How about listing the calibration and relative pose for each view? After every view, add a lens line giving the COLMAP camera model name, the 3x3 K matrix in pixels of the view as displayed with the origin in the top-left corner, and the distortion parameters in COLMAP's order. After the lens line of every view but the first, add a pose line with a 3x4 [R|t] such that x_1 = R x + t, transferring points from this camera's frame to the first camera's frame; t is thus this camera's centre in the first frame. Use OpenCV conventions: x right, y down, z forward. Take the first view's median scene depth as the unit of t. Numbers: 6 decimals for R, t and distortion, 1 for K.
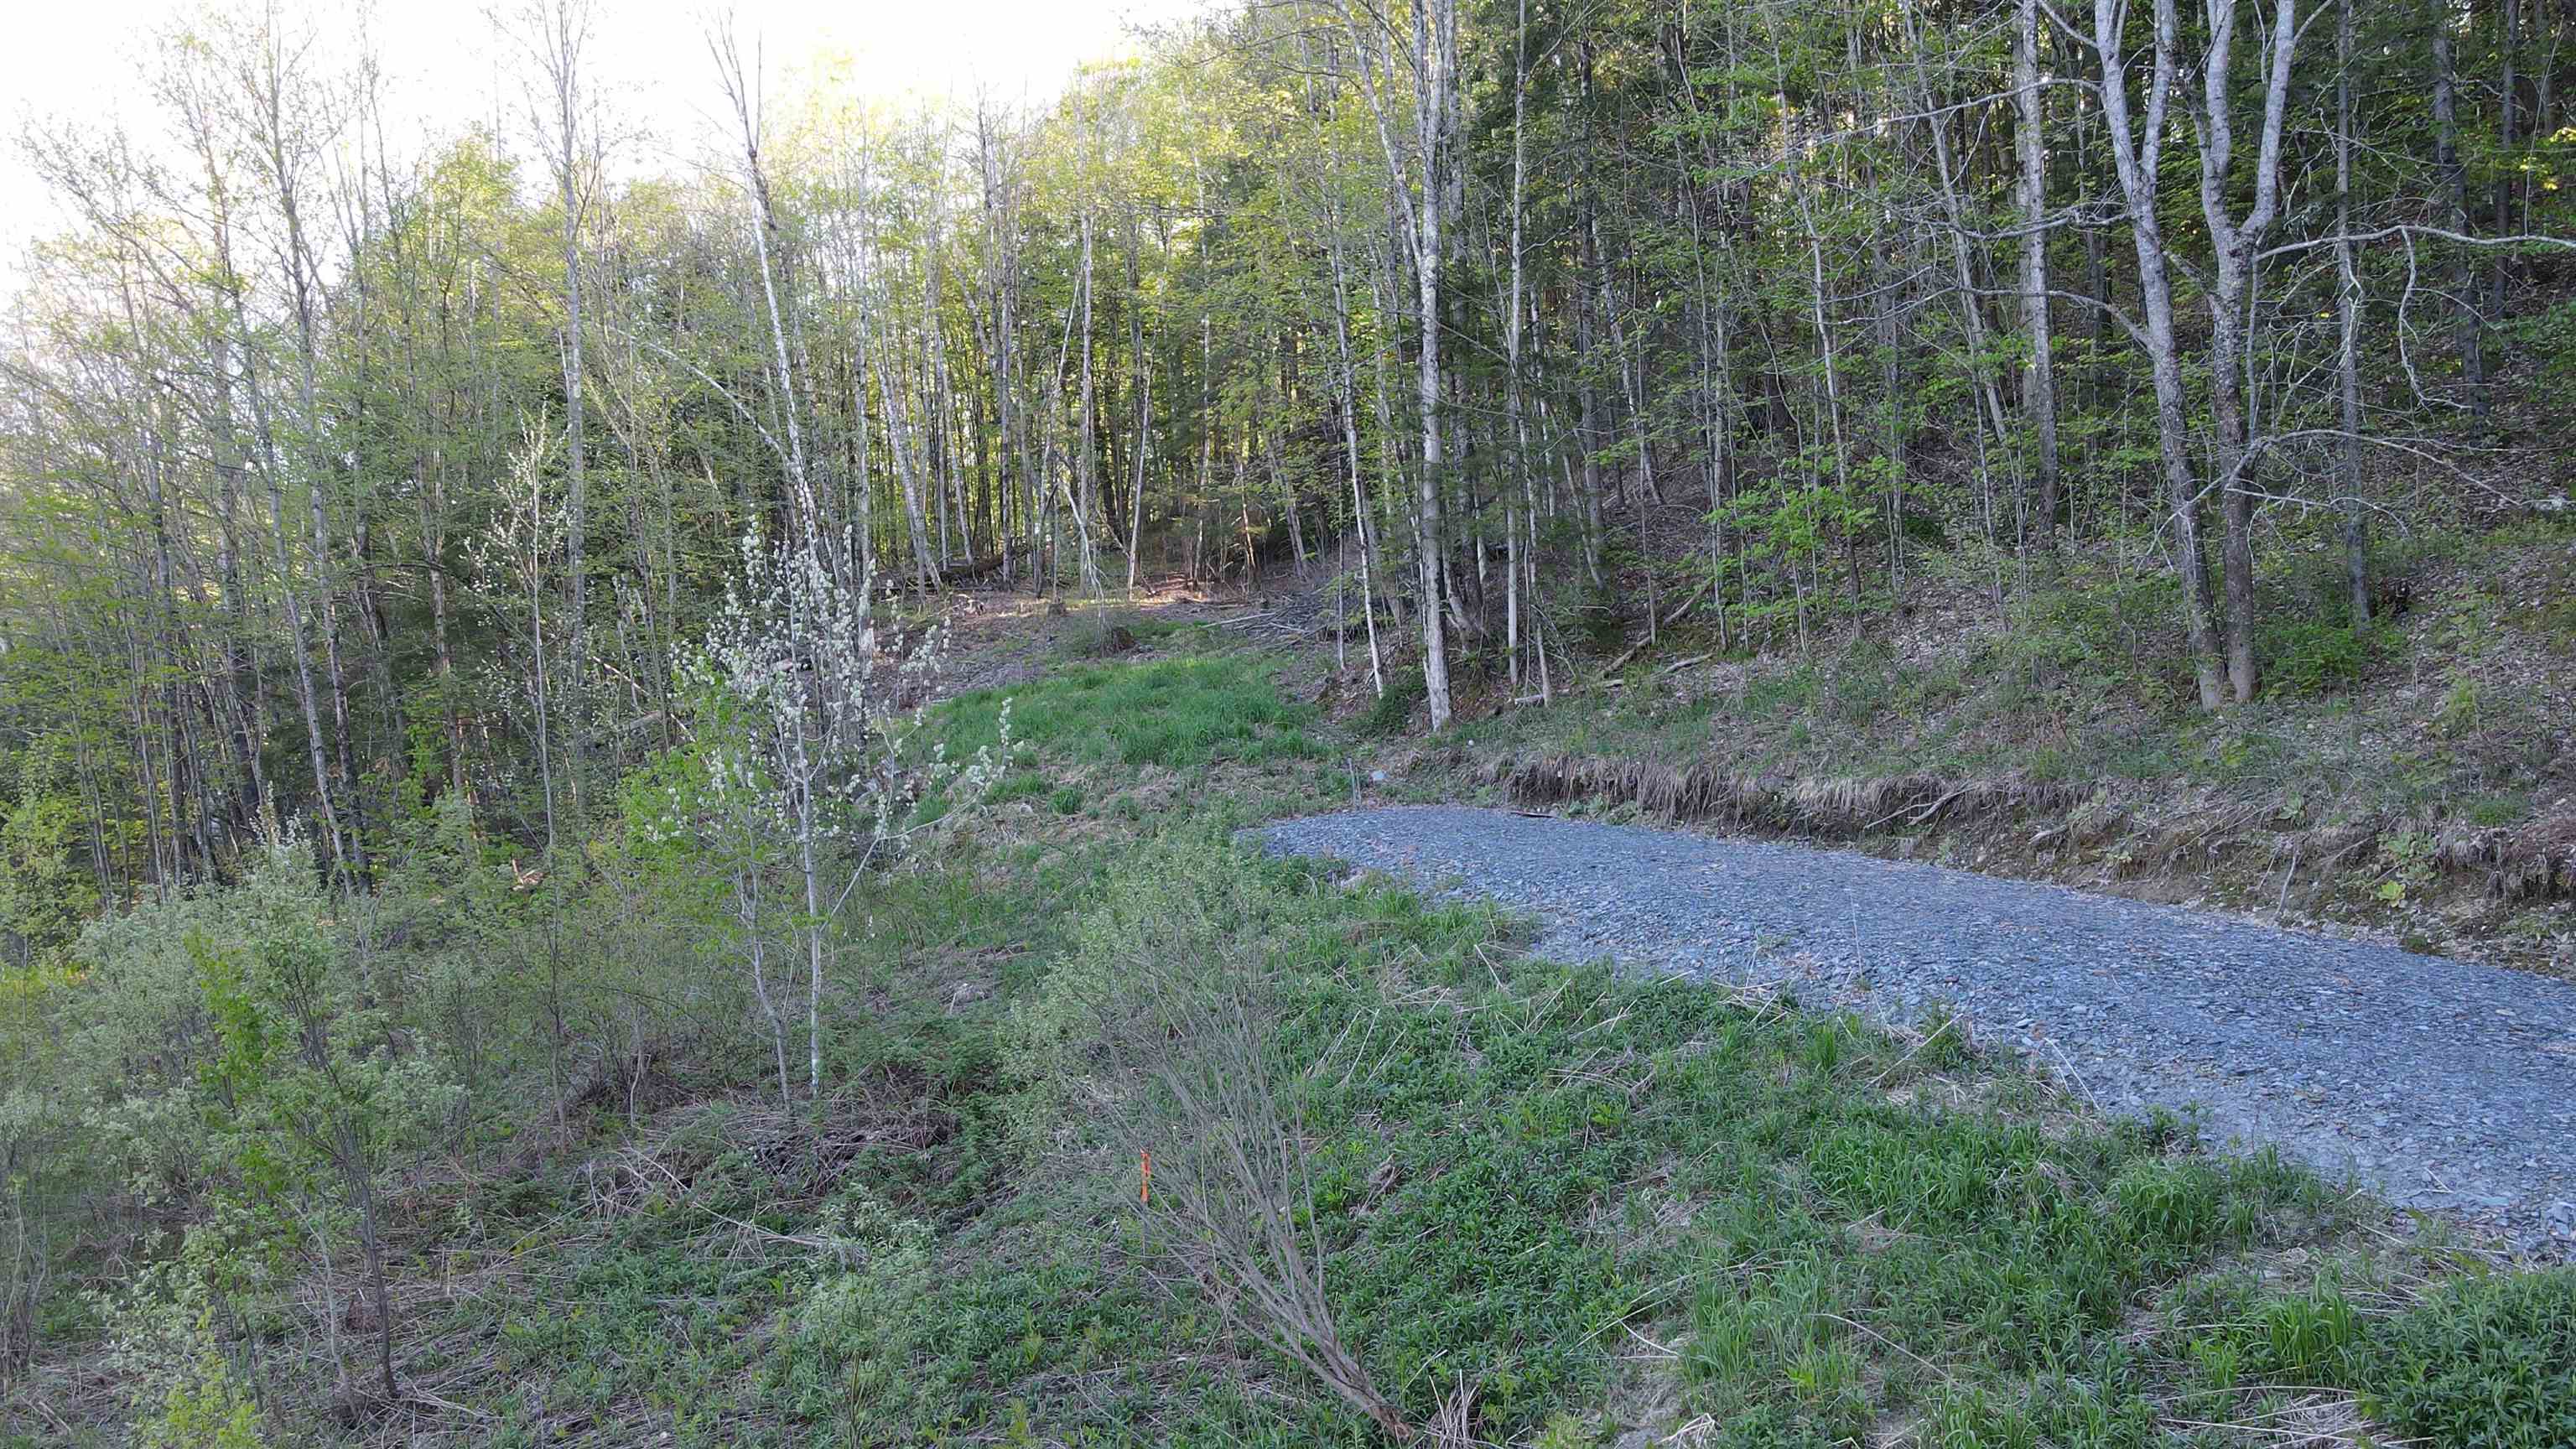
lens RADIAL K [[1882.4, 0, 1279.9], [0, 1882.4, 724.5], [0, 0, 1]] dist [0.012470, 0.010479]
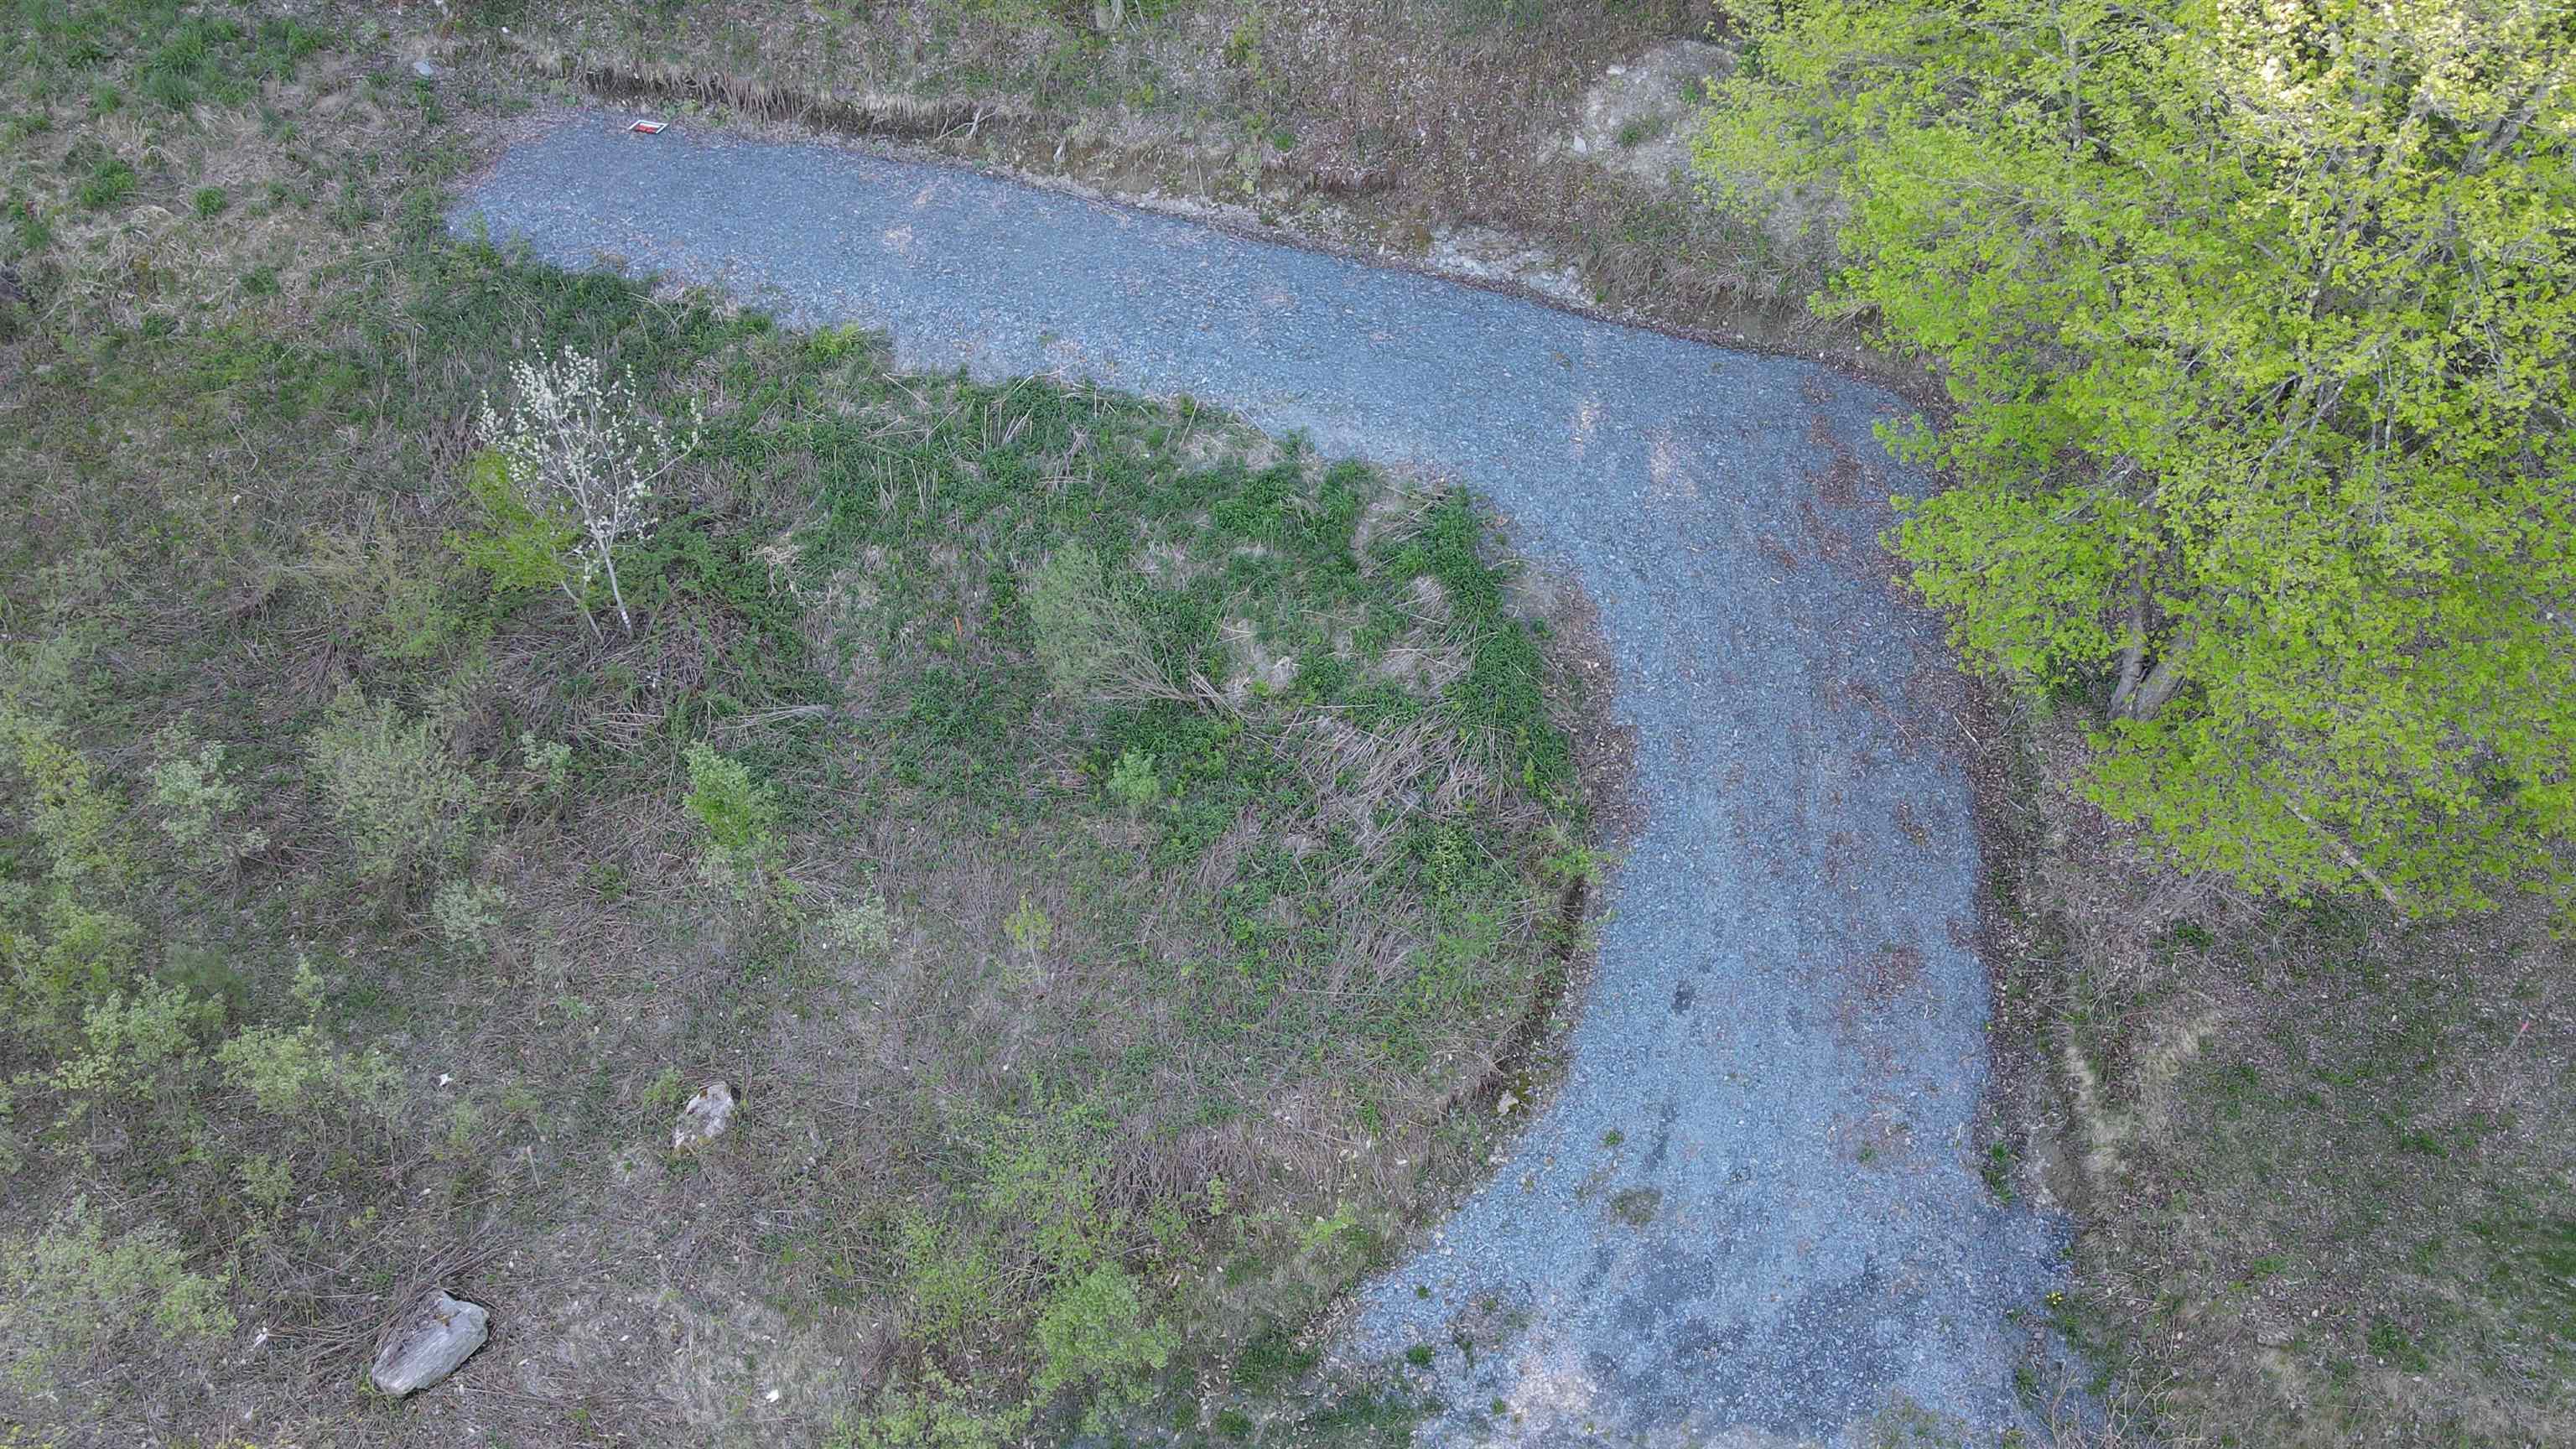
lens RADIAL K [[1882.4, 0, 1284.0], [0, 1882.4, 721.9], [0, 0, 1]] dist [0.012470, 0.010479]
pose [[0.664976, -0.524026, 0.532170, -0.658043], [0.005315, 0.715841, 0.698244, -0.762394], [-0.746846, -0.461486, 0.478802, -0.255716]]
